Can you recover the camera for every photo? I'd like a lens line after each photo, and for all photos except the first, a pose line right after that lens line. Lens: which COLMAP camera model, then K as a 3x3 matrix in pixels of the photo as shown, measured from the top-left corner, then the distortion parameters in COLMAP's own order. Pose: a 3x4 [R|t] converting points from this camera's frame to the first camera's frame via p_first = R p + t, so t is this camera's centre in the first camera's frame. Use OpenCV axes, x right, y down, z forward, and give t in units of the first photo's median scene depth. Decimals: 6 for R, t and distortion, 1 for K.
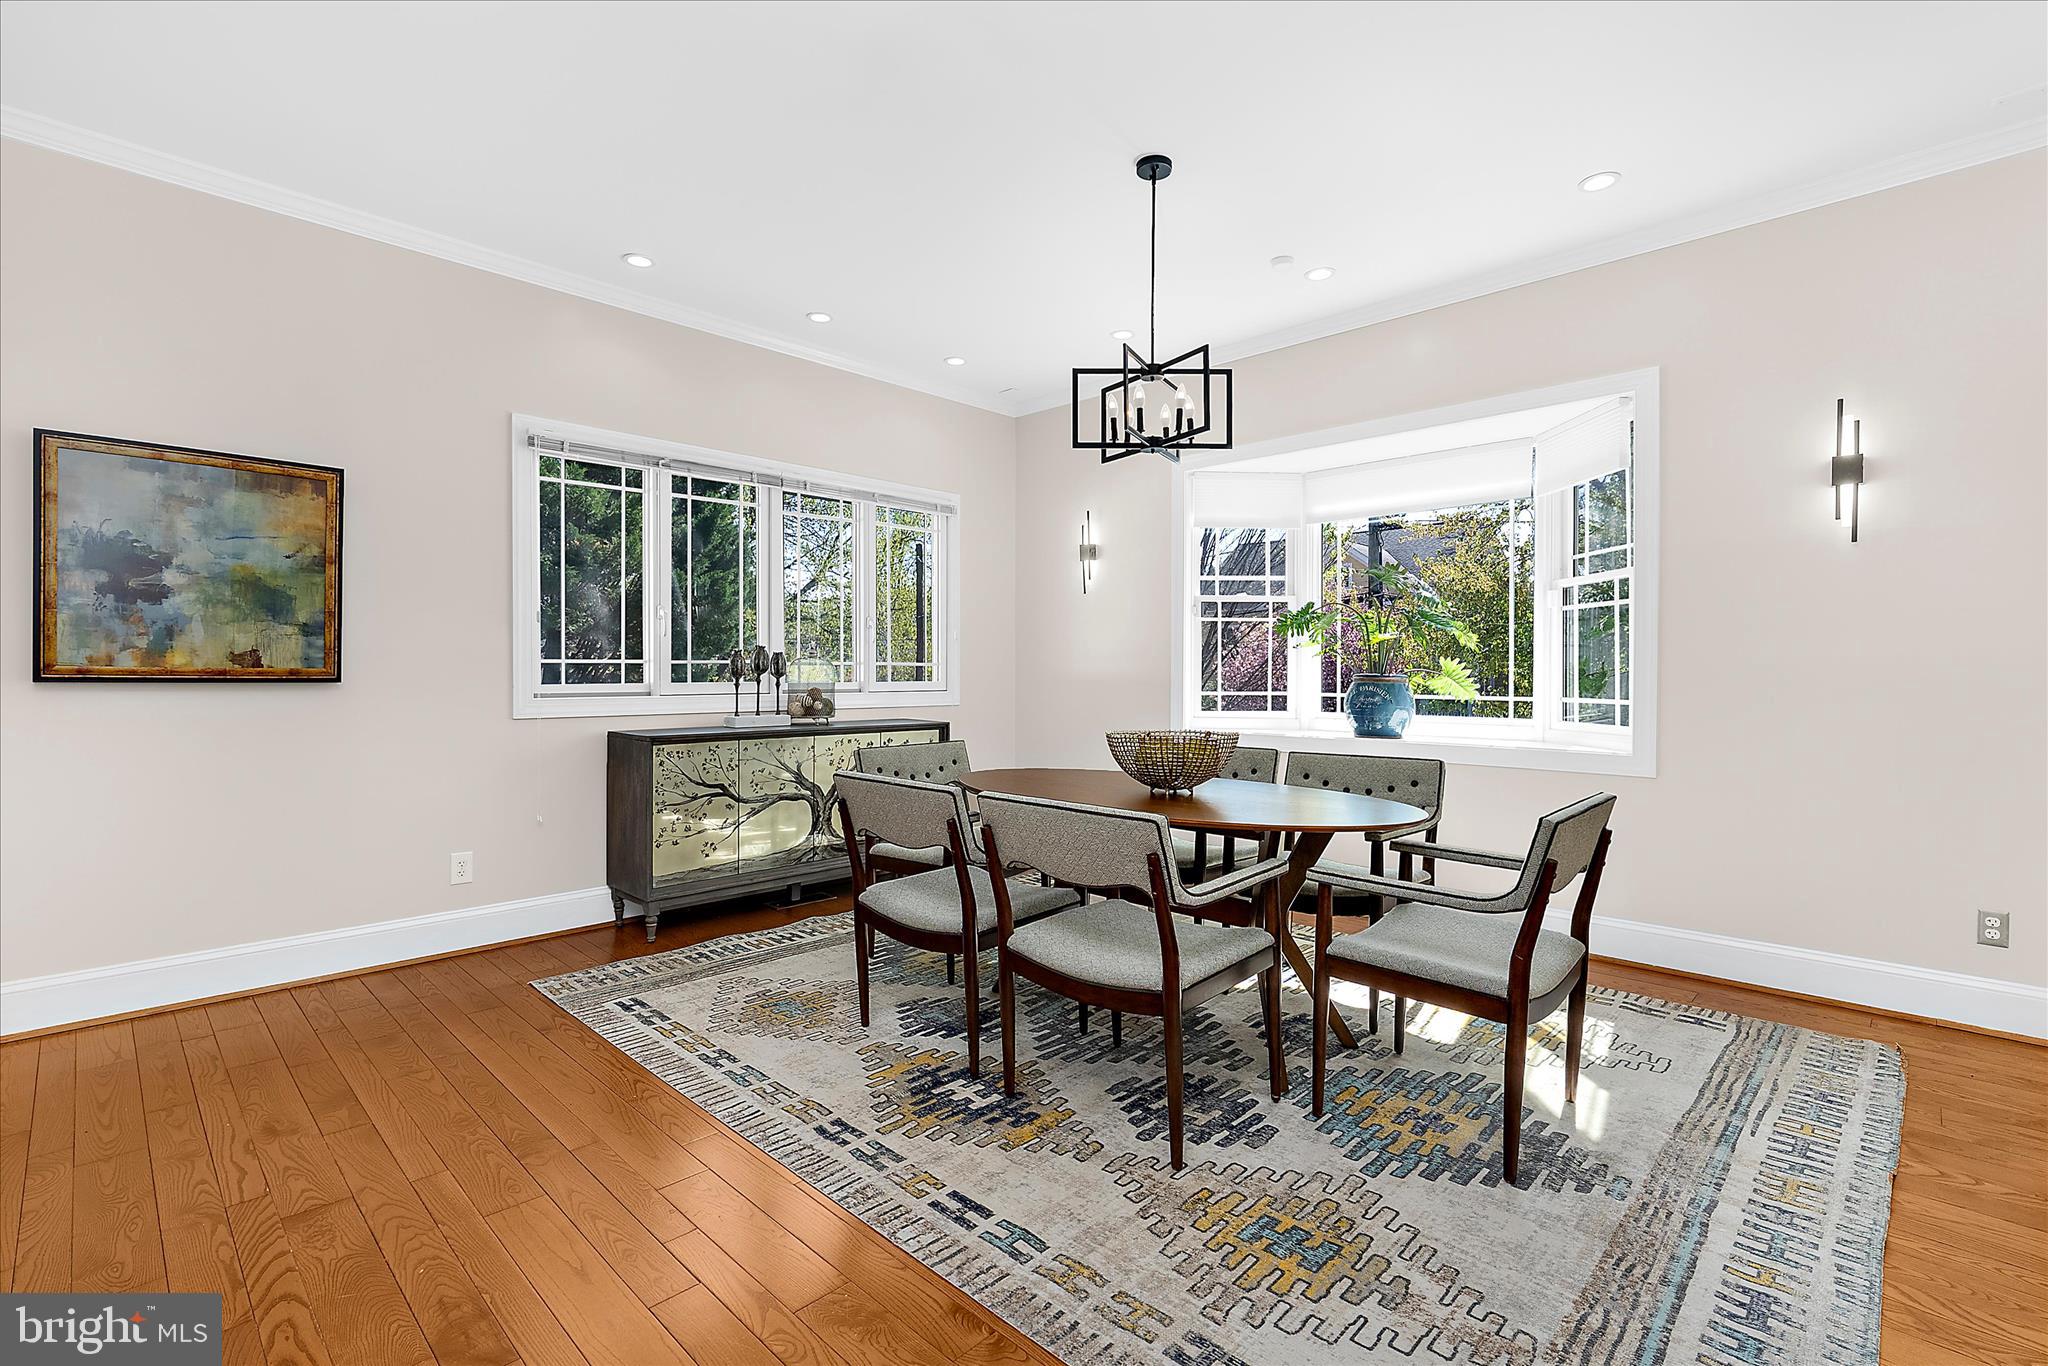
lens RADIAL K [[940.5, 0, 1010.1], [0, 940.5, 678.3], [0, 0, 1]] dist [-0.008469, 0.003004]
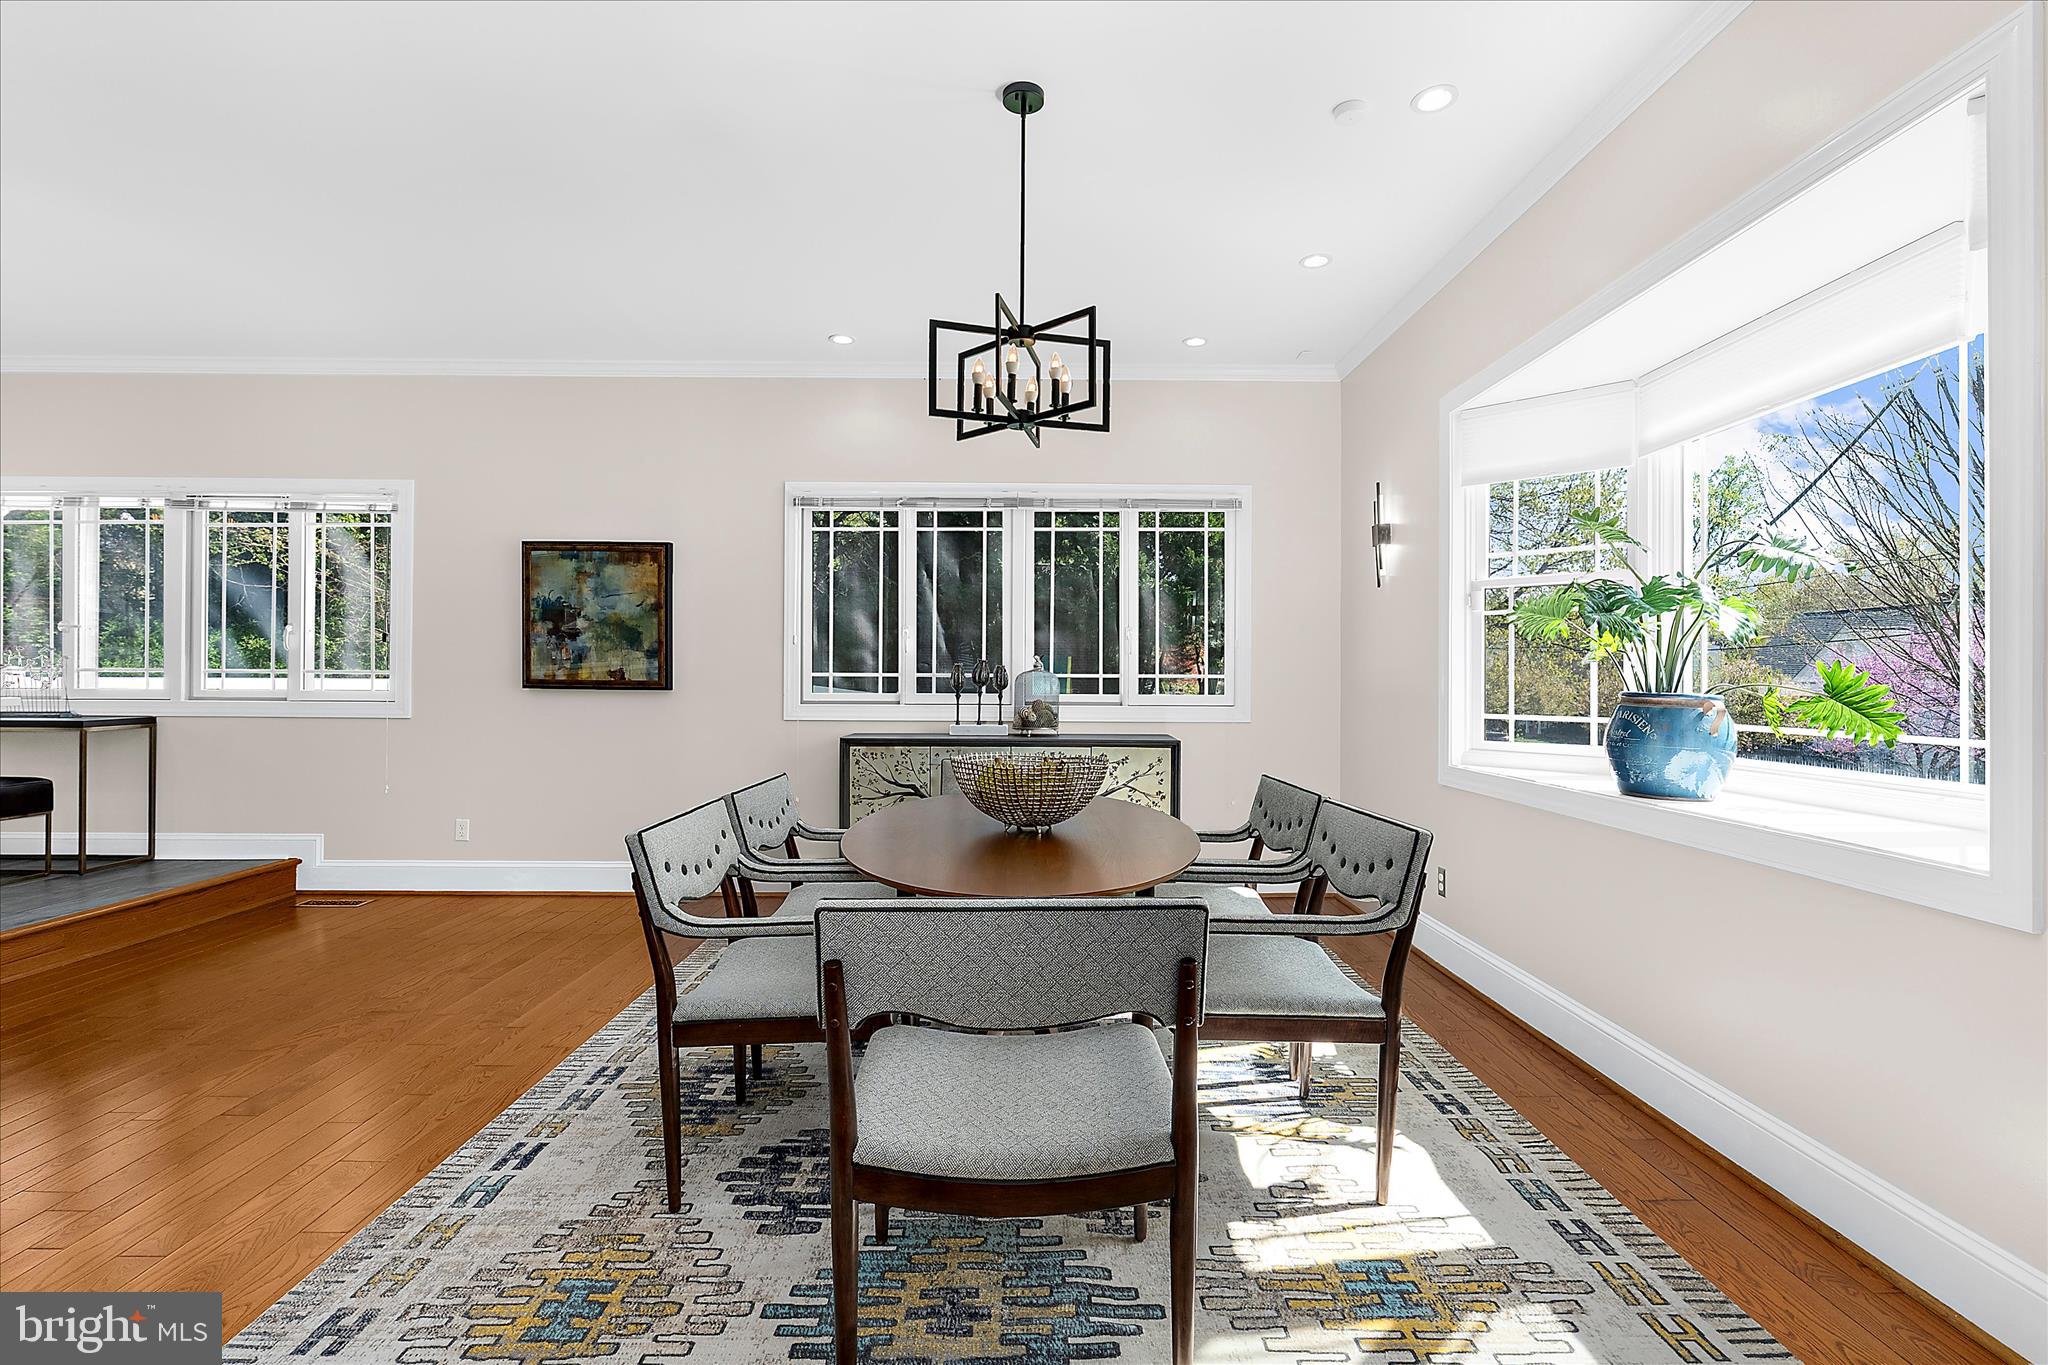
lens RADIAL K [[940.5, 0, 1002.1], [0, 940.5, 673.1], [0, 0, 1]] dist [-0.008469, 0.003004]
pose [[0.698455, -0.006331, -0.715626, 0.677222], [-0.008741, 0.999811, -0.017375, -0.001086], [0.715600, 0.018391, 0.698268, 0.357191]]
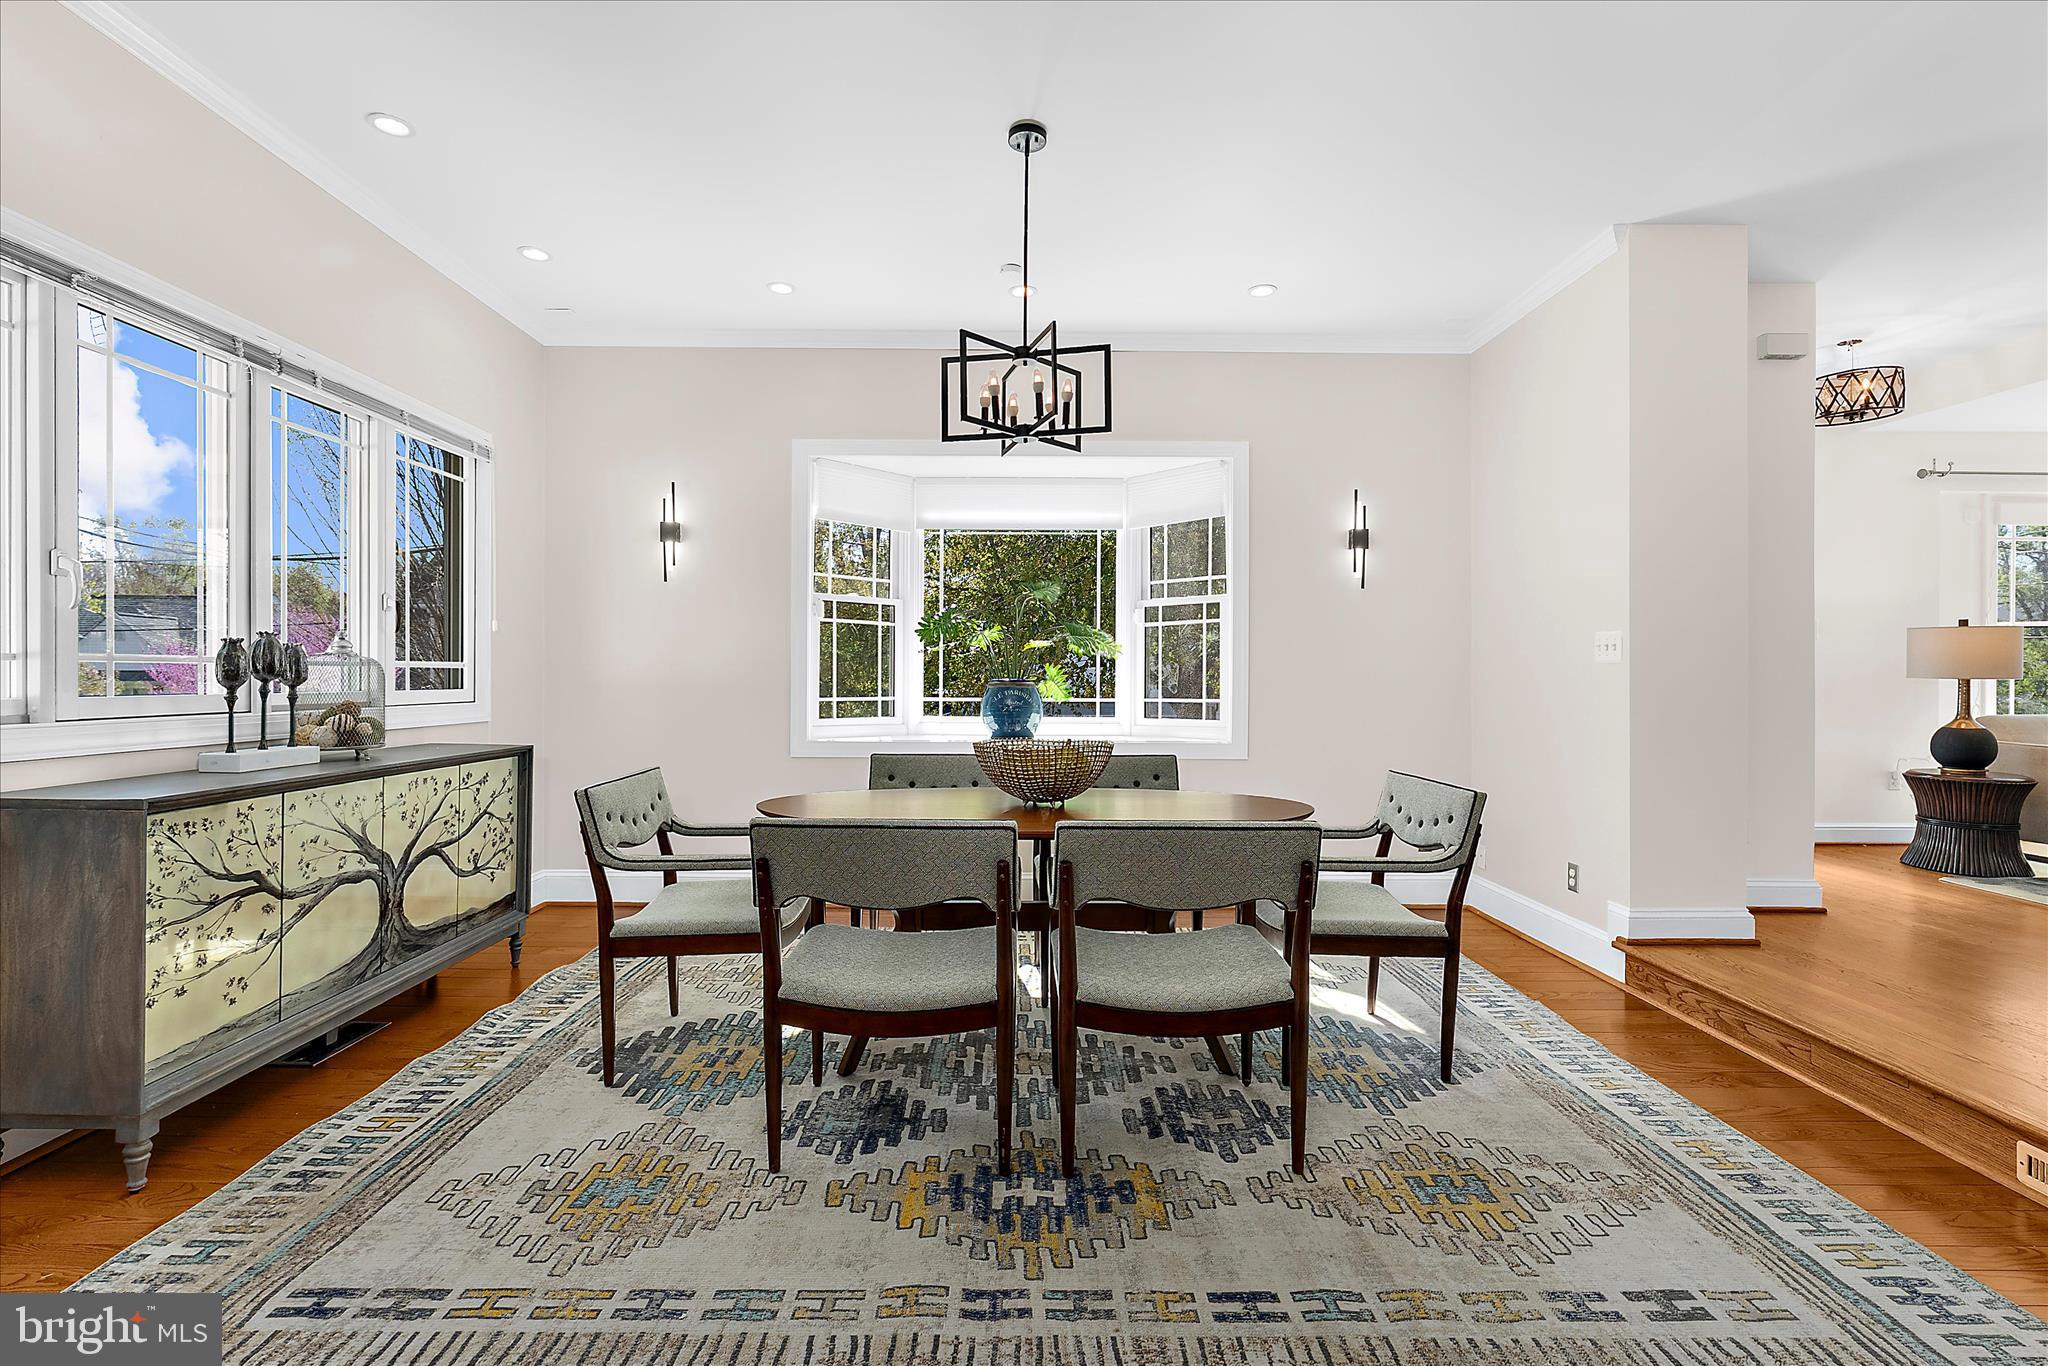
lens RADIAL K [[940.5, 0, 1024.5], [0, 940.5, 681.4], [0, 0, 1]] dist [-0.008469, 0.003004]
pose [[0.698491, -0.002758, 0.715613, -0.466956], [0.002765, 0.999996, 0.001154, -0.003827], [-0.715613, 0.001173, 0.698496, 0.317580]]
